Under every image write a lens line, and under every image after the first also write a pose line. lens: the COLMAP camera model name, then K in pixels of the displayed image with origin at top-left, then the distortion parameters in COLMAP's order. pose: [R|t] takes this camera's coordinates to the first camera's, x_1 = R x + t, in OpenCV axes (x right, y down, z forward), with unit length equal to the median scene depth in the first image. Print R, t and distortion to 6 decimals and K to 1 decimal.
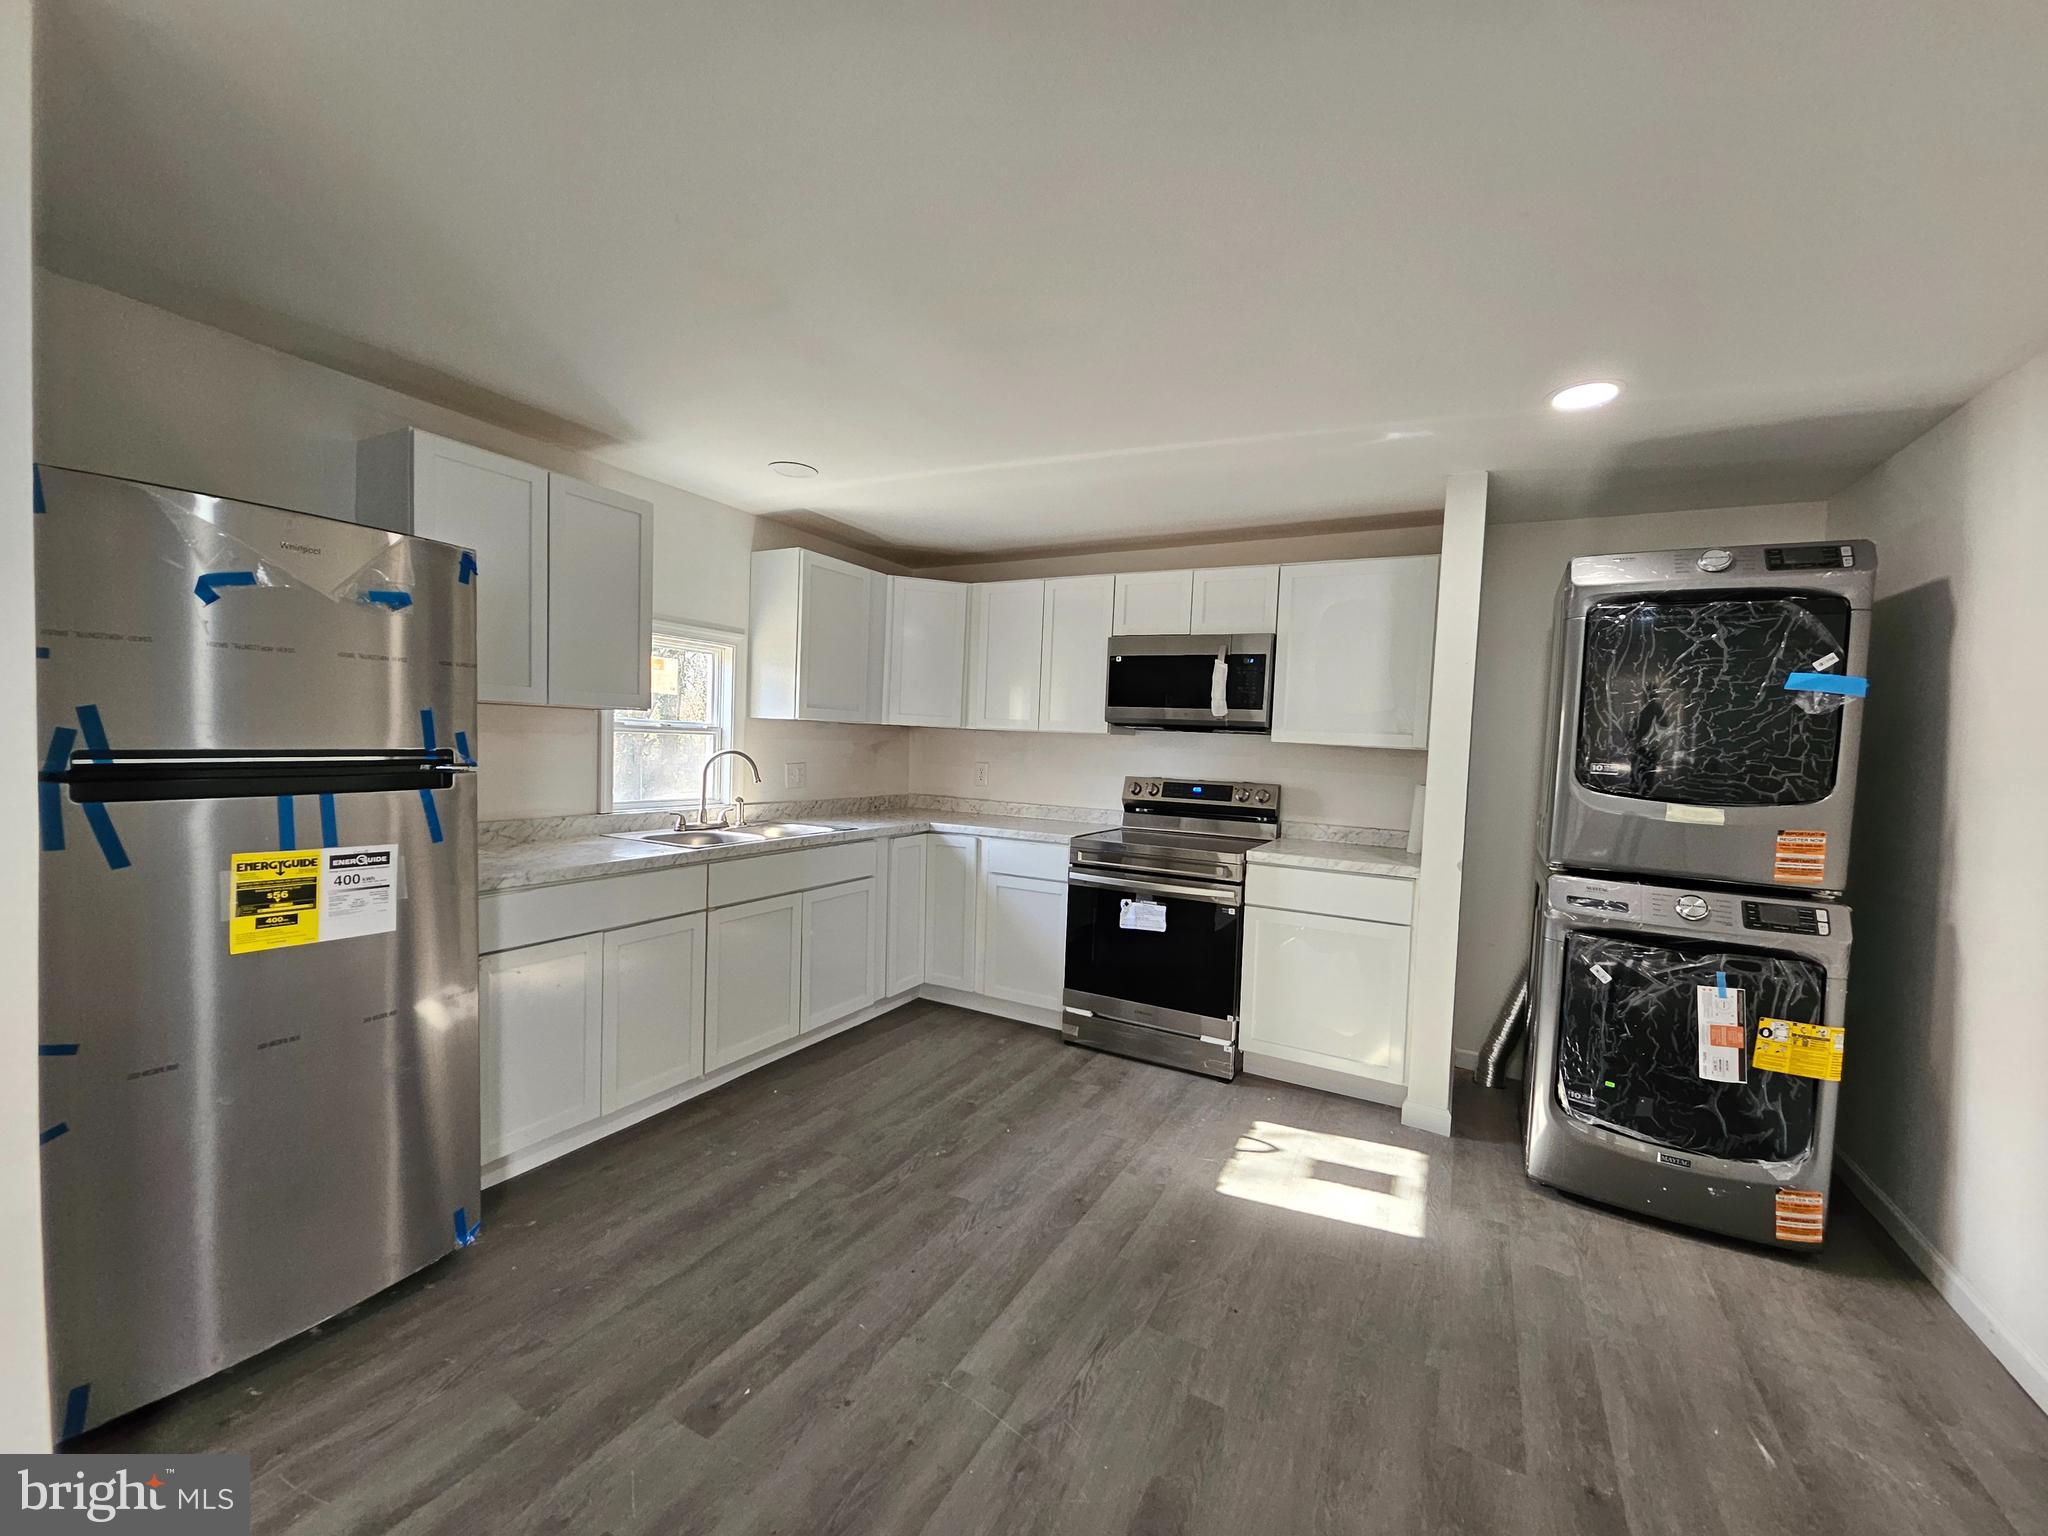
lens RADIAL K [[808.3, 0, 1036.0], [0, 808.3, 768.2], [0, 0, 1]] dist [0.005498, -0.000223]
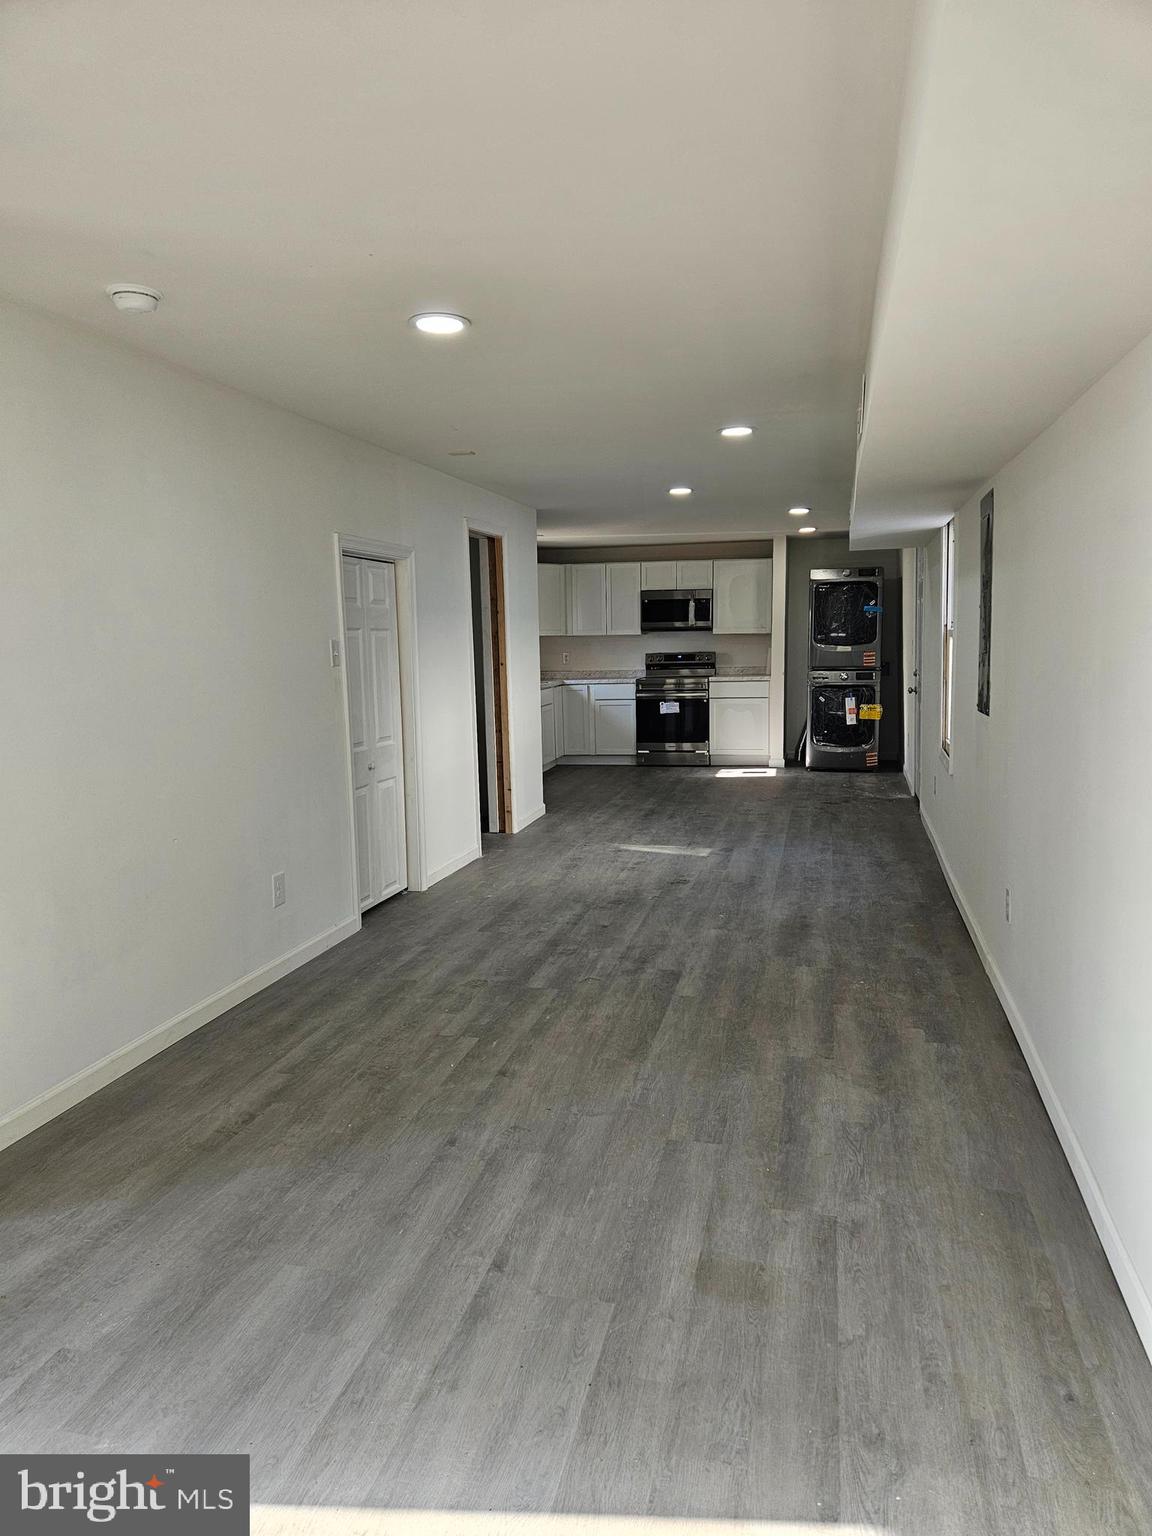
lens RADIAL K [[1026.4, 0, 589.8], [0, 1026.4, 769.5], [0, 0, 1]] dist [0.098122, -0.082412]
pose [[0.961377, -0.092401, 0.259262, -1.353234], [0.066656, 0.992086, 0.106410, 0.027508], [-0.267042, -0.085019, 0.959927, -2.856532]]
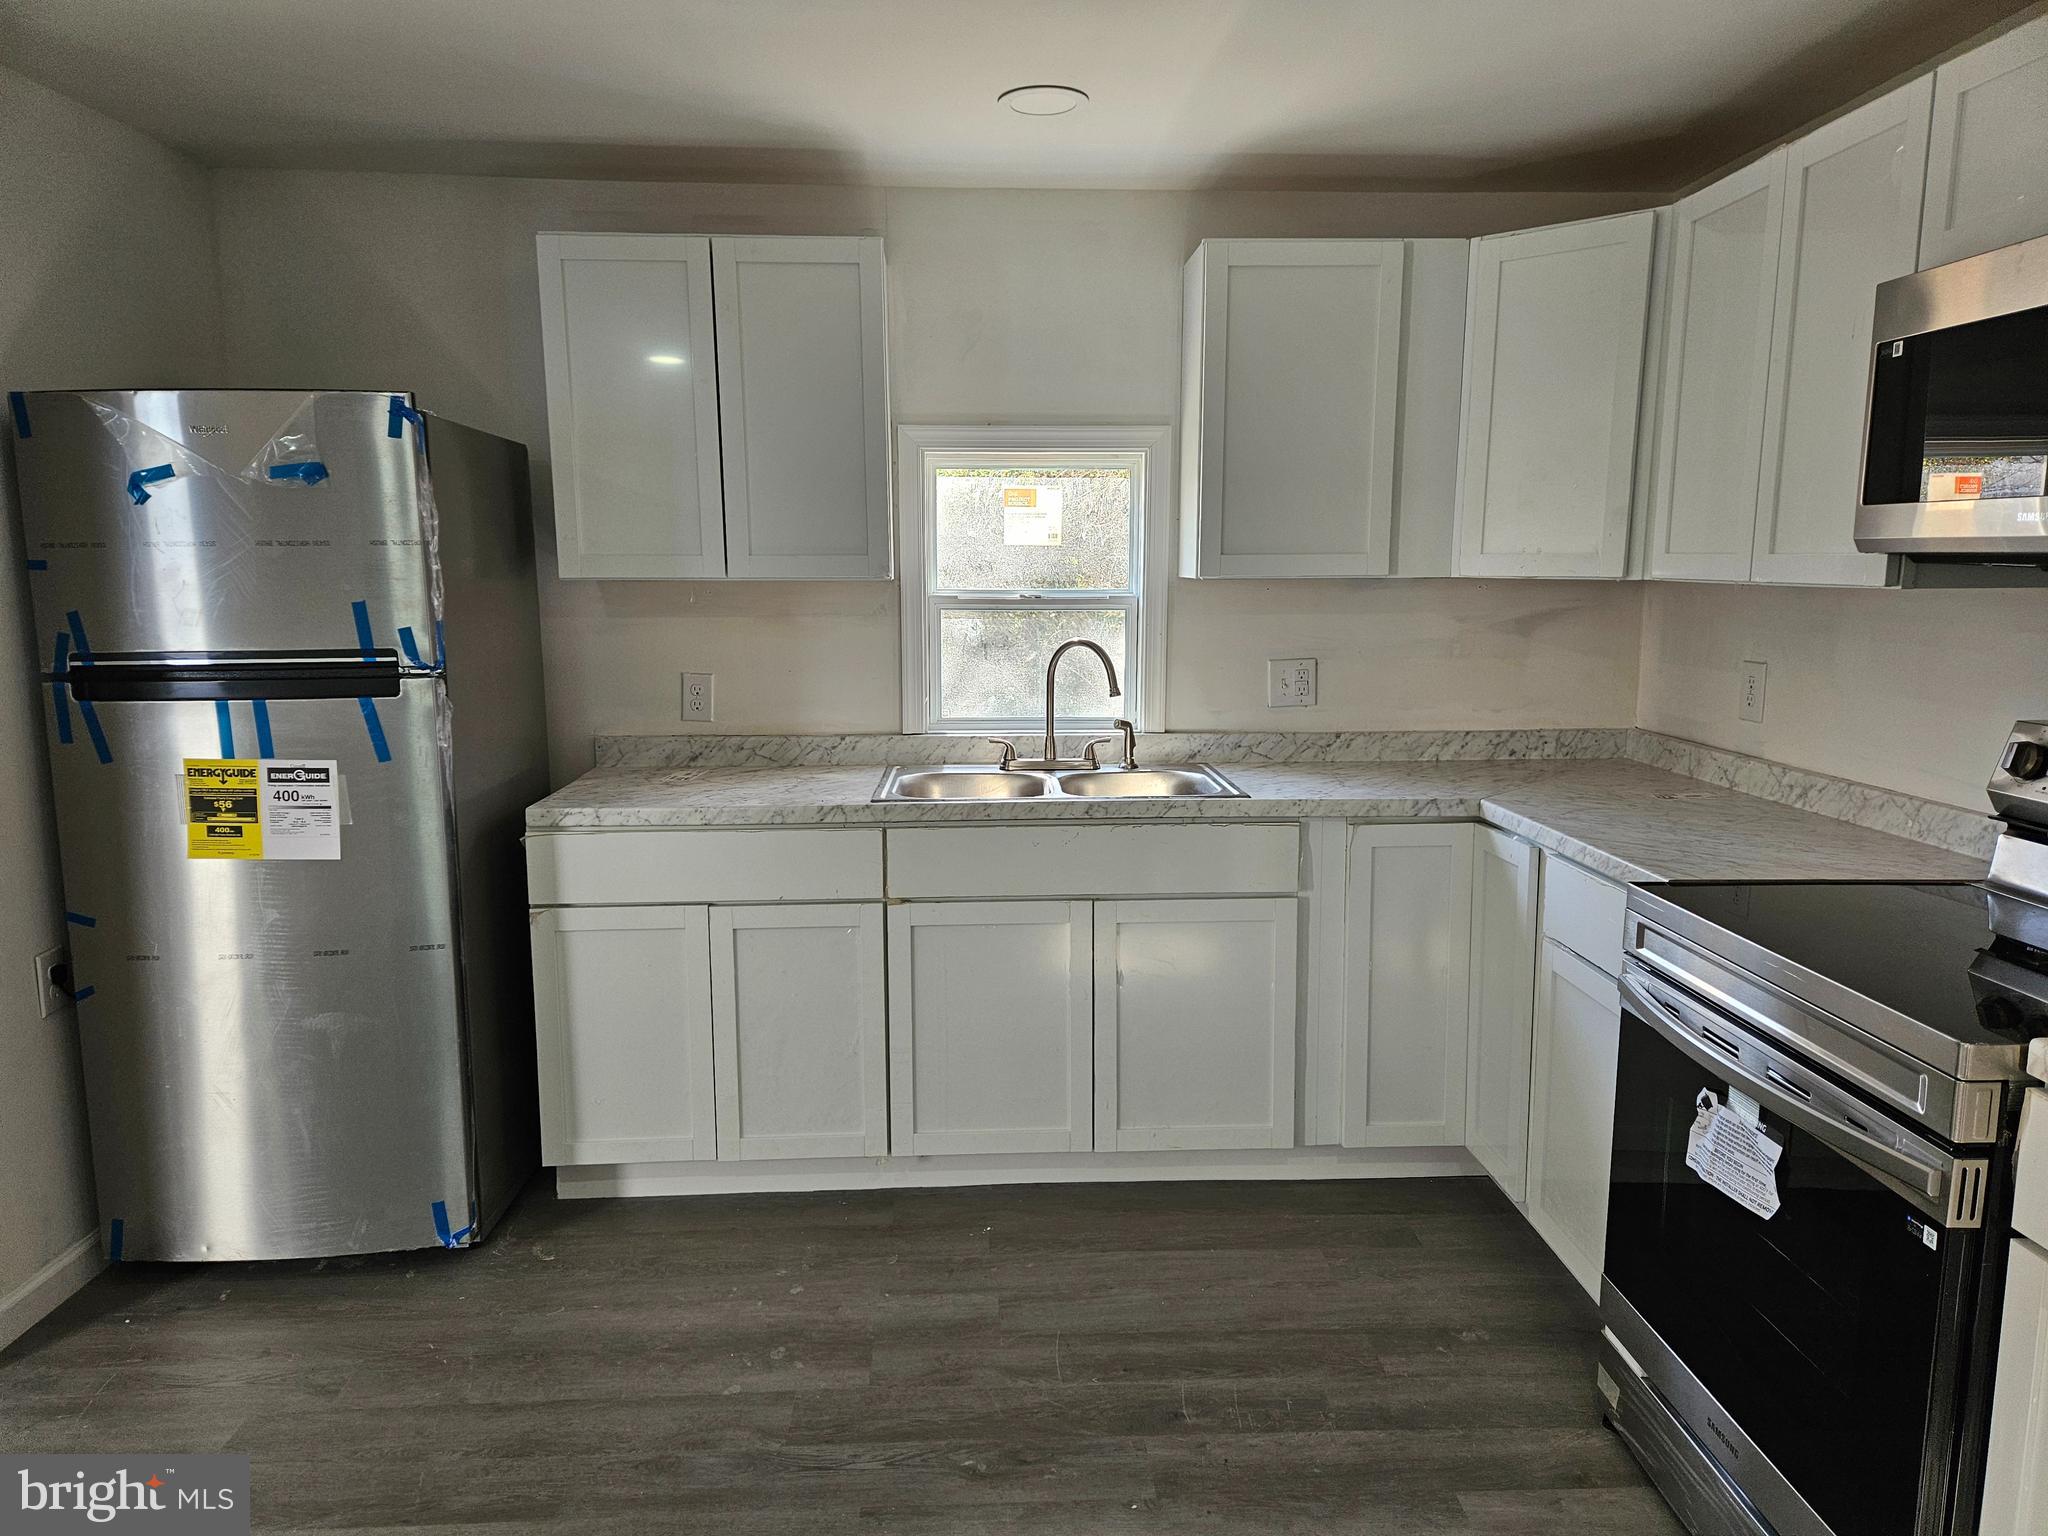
lens RADIAL K [[1368.5, 0, 1024.0], [0, 1368.5, 768.0], [0, 0, 1]] dist [0.098122, -0.082412]
pose [[0.513359, 0.087968, -0.853653, 0.656806], [-0.007894, 0.995174, 0.097804, -0.037472], [0.858138, -0.043470, 0.511576, 0.674181]]
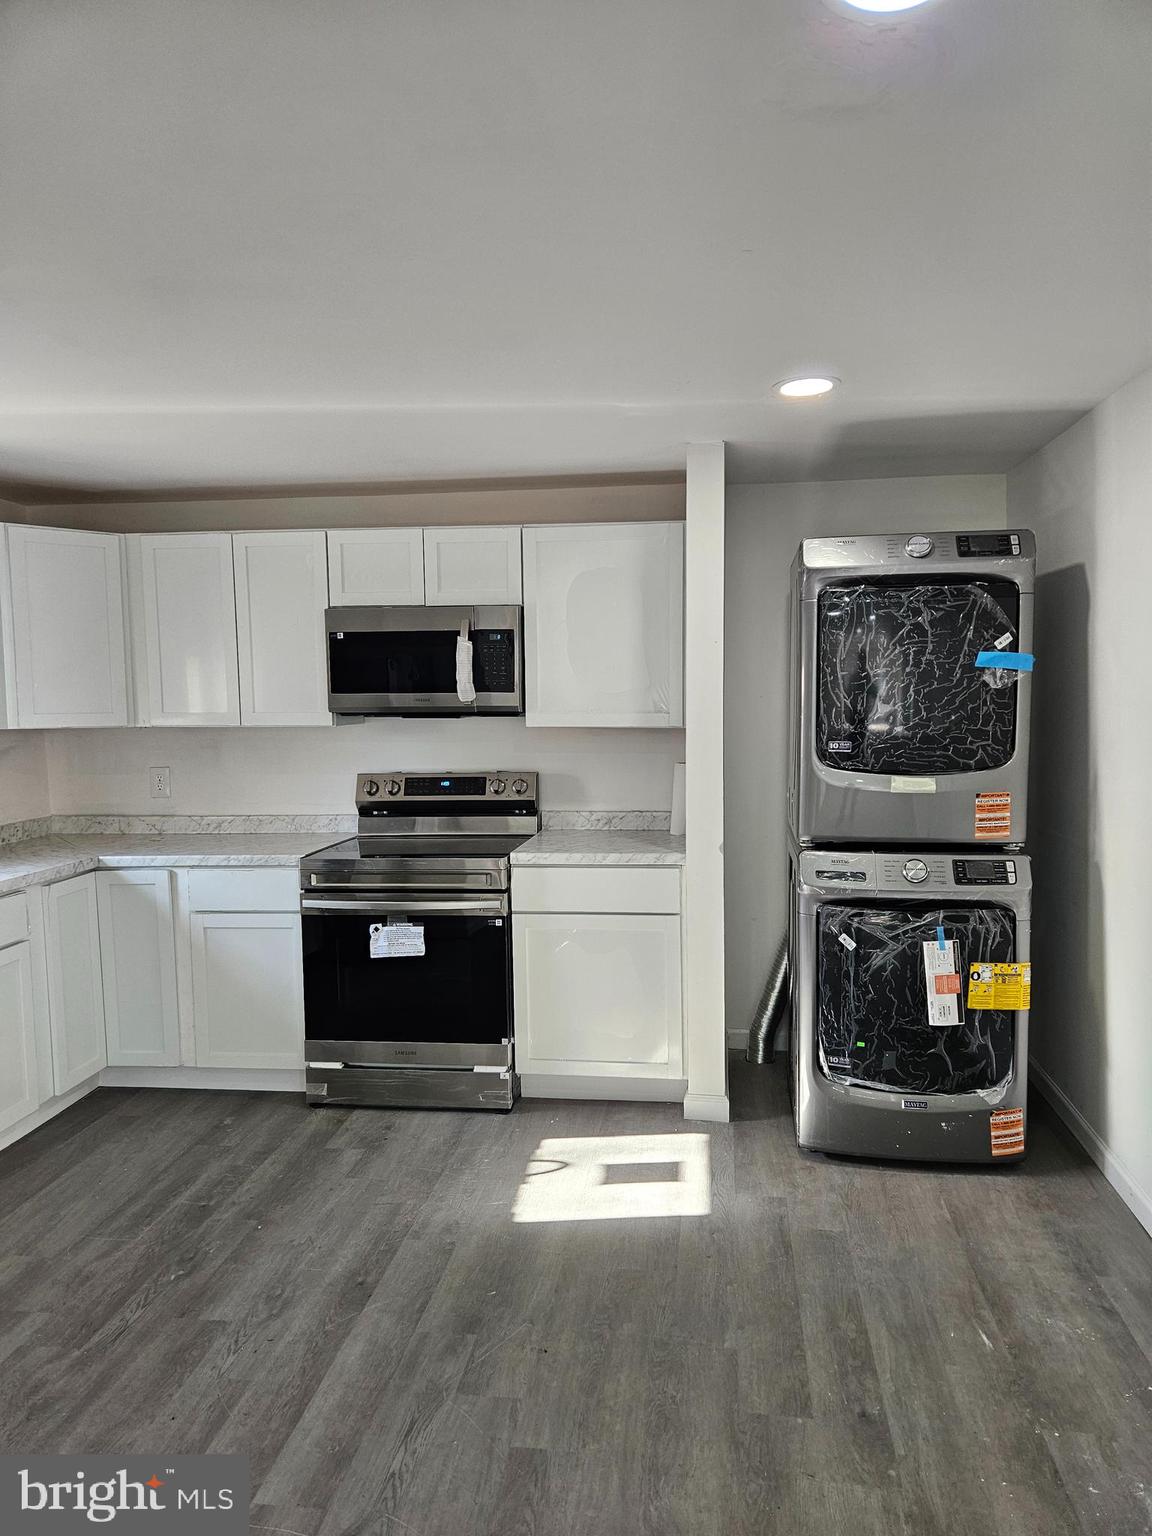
lens RADIAL K [[1026.4, 0, 589.8], [0, 1026.4, 769.5], [0, 0, 1]] dist [0.098122, -0.082412]
pose [[0.931437, -0.080974, 0.354780, -0.073148], [0.064749, 0.996250, 0.057389, -0.068122], [-0.358096, -0.030483, 0.933187, -0.126682]]
